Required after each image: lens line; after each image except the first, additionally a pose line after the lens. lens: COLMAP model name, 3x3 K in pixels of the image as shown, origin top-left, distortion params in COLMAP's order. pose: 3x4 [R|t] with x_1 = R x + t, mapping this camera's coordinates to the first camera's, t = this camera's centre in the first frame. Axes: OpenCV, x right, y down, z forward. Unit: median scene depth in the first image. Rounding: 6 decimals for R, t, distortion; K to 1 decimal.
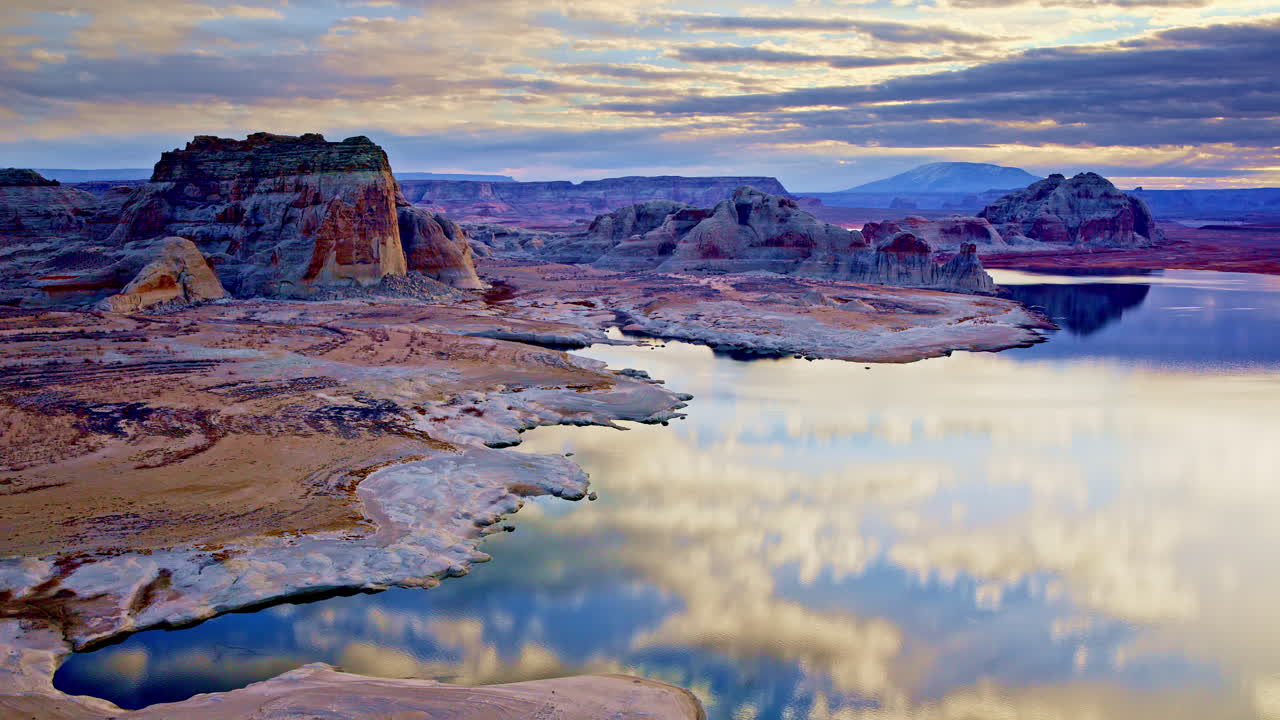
lens RADIAL K [[1368.3, 0, 643.4], [0, 1368.3, 361.8], [0, 0, 1]] dist [-0.044630, -0.018973]
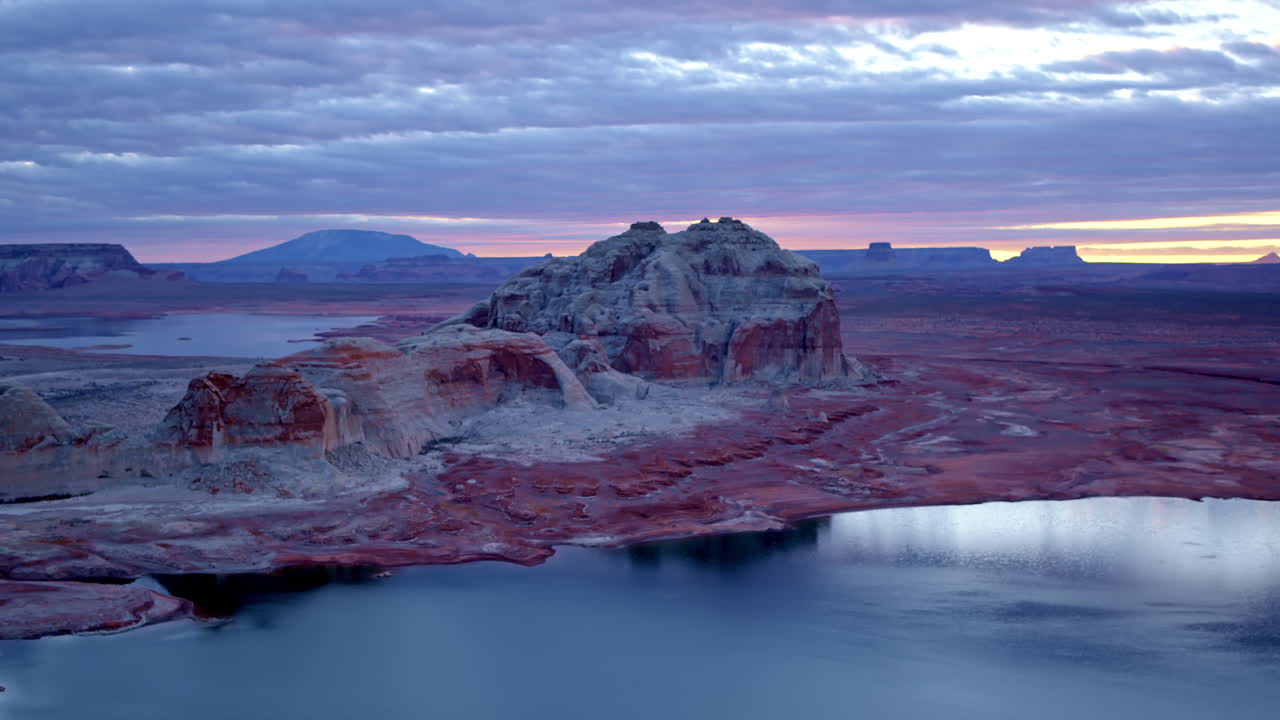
lens RADIAL K [[1368.3, 0, 643.4], [0, 1368.3, 361.8], [0, 0, 1]] dist [-0.044630, -0.018973]
pose [[0.904773, -0.036820, 0.424299, 0.180699], [0.057960, 0.997632, -0.037021, -0.126024], [-0.421931, 0.058088, 0.904765, 0.996151]]
